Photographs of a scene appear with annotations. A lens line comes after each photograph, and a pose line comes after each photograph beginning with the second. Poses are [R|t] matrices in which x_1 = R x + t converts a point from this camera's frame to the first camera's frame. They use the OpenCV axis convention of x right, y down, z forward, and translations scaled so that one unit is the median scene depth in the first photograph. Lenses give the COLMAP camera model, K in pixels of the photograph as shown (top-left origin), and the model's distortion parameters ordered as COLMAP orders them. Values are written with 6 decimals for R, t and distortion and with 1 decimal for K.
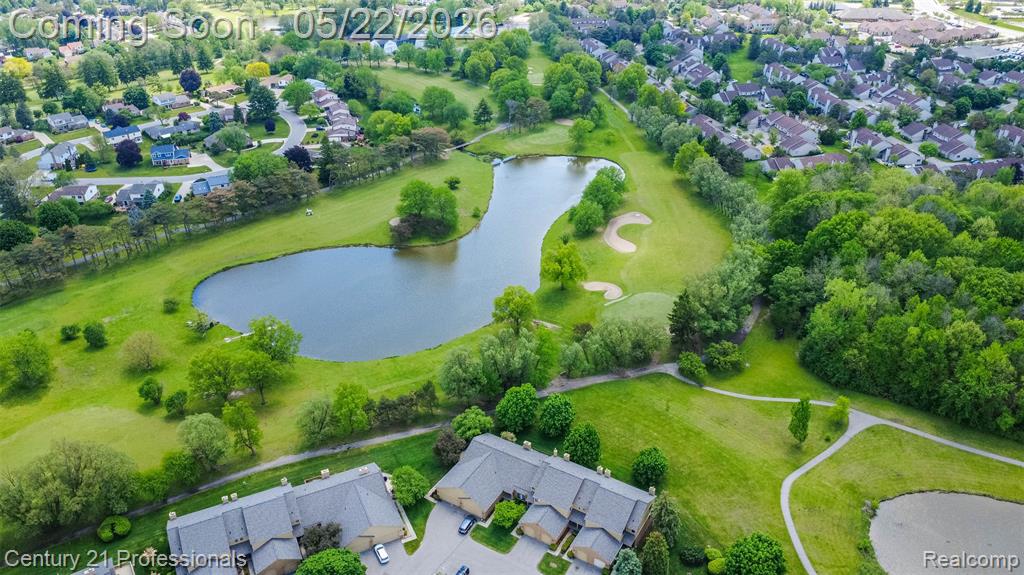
lens RADIAL K [[765.4, 0, 512.9], [0, 765.4, 286.5], [0, 0, 1]] dist [0.005929, -0.005552]
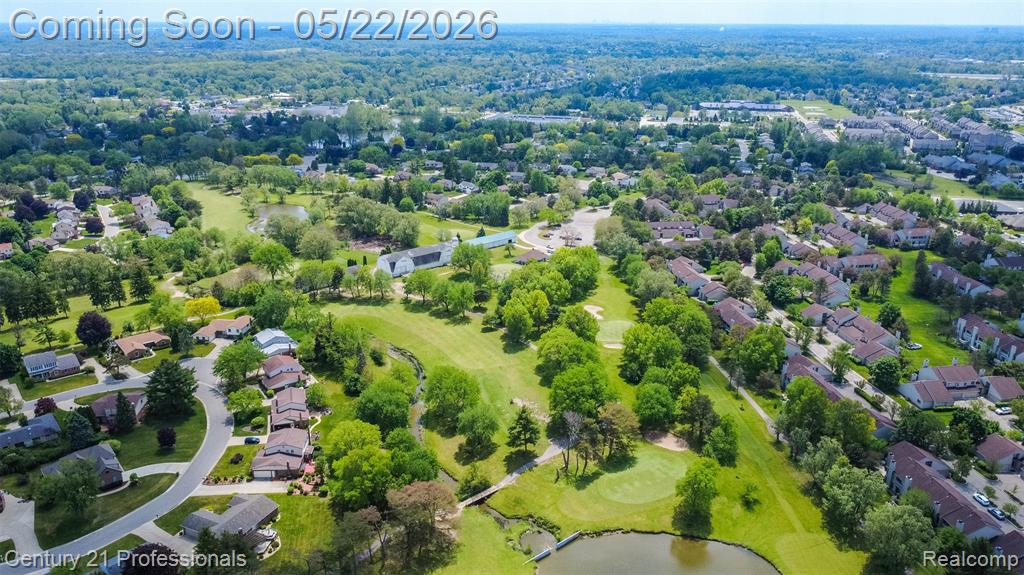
lens RADIAL K [[765.4, 0, 511.3], [0, 765.4, 286.9], [0, 0, 1]] dist [0.005929, -0.005552]
pose [[0.997182, 0.029718, -0.068888, -0.010641], [-0.041687, 0.982889, -0.179418, -0.212437], [0.062378, 0.181784, 0.981358, 0.380068]]
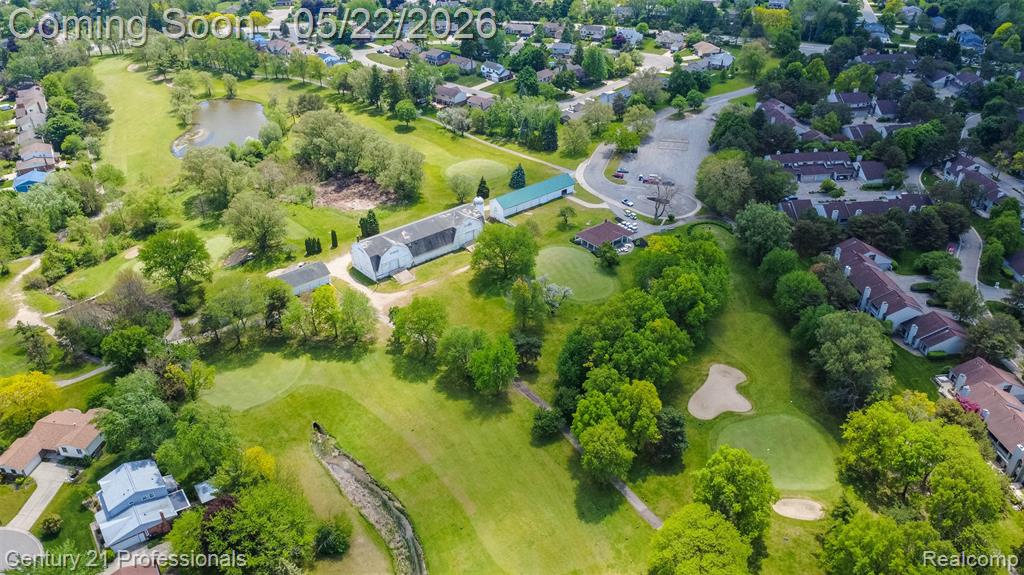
lens RADIAL K [[765.4, 0, 508.8], [0, 765.4, 287.3], [0, 0, 1]] dist [0.005929, -0.005552]
pose [[0.994826, 0.052744, -0.086826, -0.072235], [-0.049014, 0.997805, 0.044538, -0.406589], [0.088985, -0.040051, 0.995227, 0.725615]]
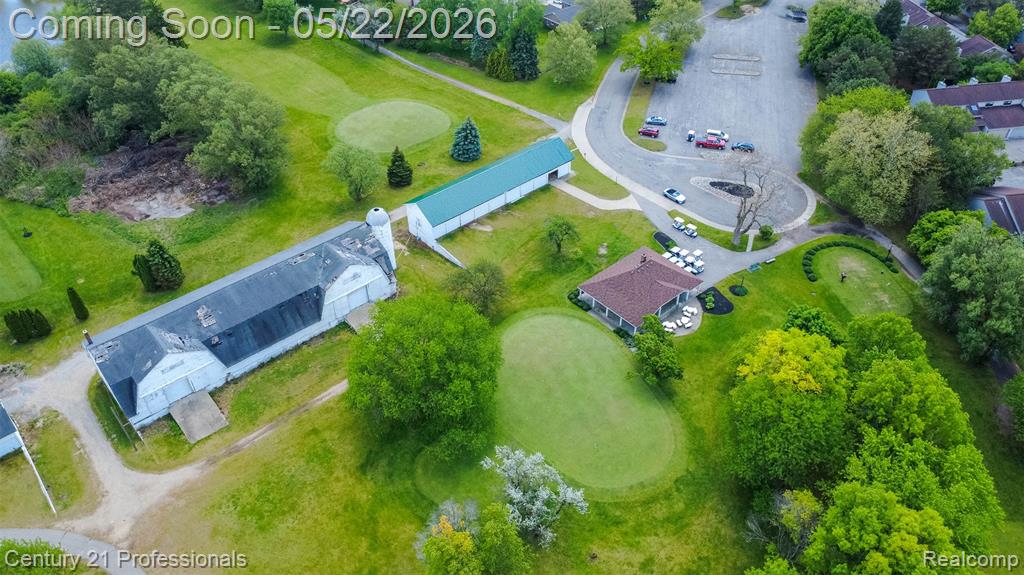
lens RADIAL K [[765.4, 0, 509.7], [0, 765.4, 287.2], [0, 0, 1]] dist [0.005929, -0.005552]
pose [[0.997782, 0.040350, -0.052935, -0.085833], [-0.029828, 0.982034, 0.186330, -0.476616], [0.059502, -0.184338, 0.981060, 1.043833]]
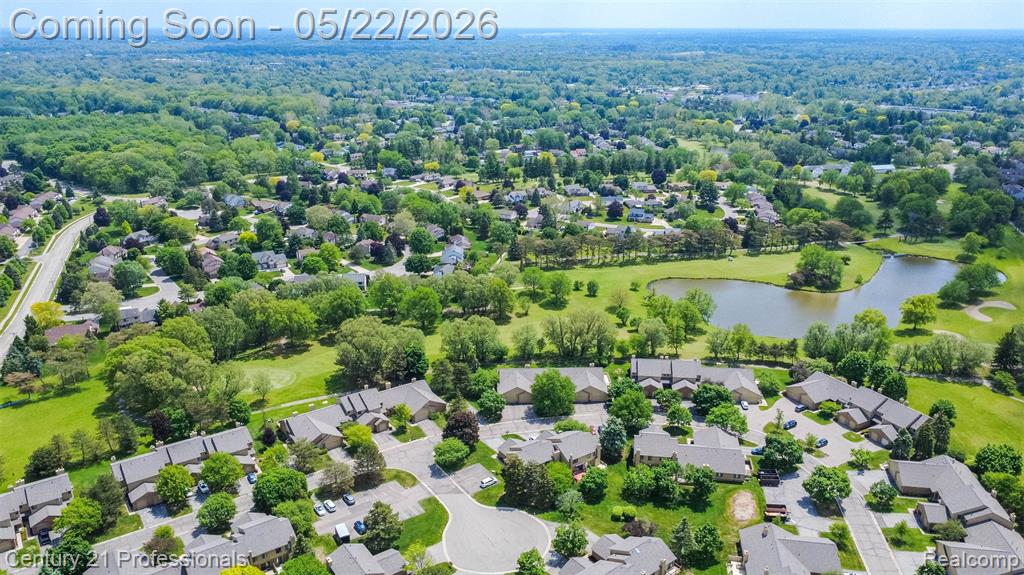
lens RADIAL K [[765.4, 0, 512.6], [0, 765.4, 287.2], [0, 0, 1]] dist [0.005929, -0.005552]
pose [[0.855156, 0.172161, -0.488947, 0.063281], [-0.260031, 0.958447, -0.117313, 0.160036], [0.448433, 0.227462, 0.864389, -0.274886]]
